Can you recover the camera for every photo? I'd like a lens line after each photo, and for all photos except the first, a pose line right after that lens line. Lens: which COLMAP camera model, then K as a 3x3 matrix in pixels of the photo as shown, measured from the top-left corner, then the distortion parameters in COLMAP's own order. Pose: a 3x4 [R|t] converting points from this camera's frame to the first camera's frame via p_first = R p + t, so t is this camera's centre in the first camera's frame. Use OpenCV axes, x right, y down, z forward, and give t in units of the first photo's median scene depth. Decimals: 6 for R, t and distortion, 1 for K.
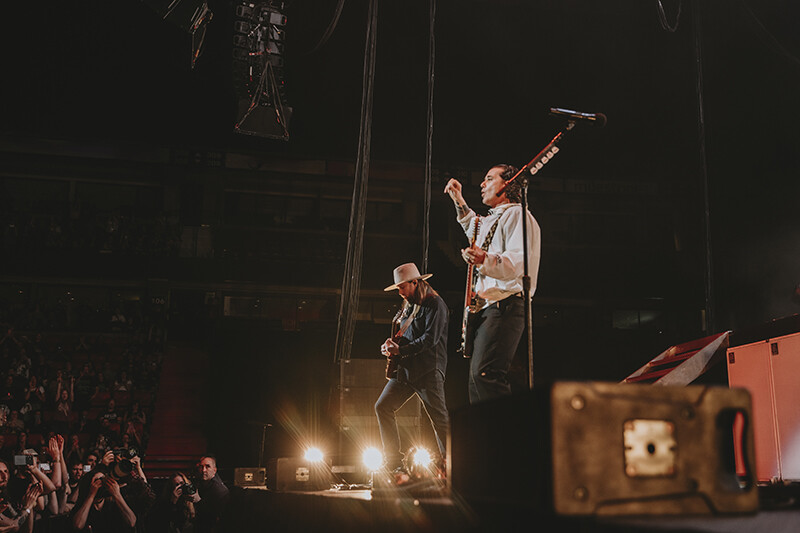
lens RADIAL K [[919.3, 0, 400.0], [0, 919.3, 266.5], [0, 0, 1]] dist [-0.063708, -0.011546]
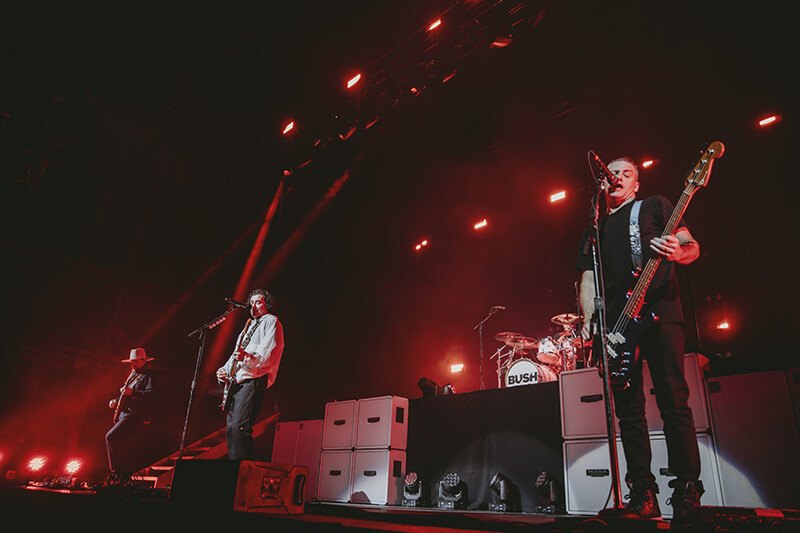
lens RADIAL K [[533.4, 0, 400.0], [0, 533.4, 266.5], [0, 0, 1]] dist [-0.044645, 0.001736]
pose [[0.831385, 0.260065, 0.491086, -0.099824], [-0.170533, 0.960491, -0.219943, -0.044057], [-0.528883, 0.099111, 0.842888, -0.171605]]
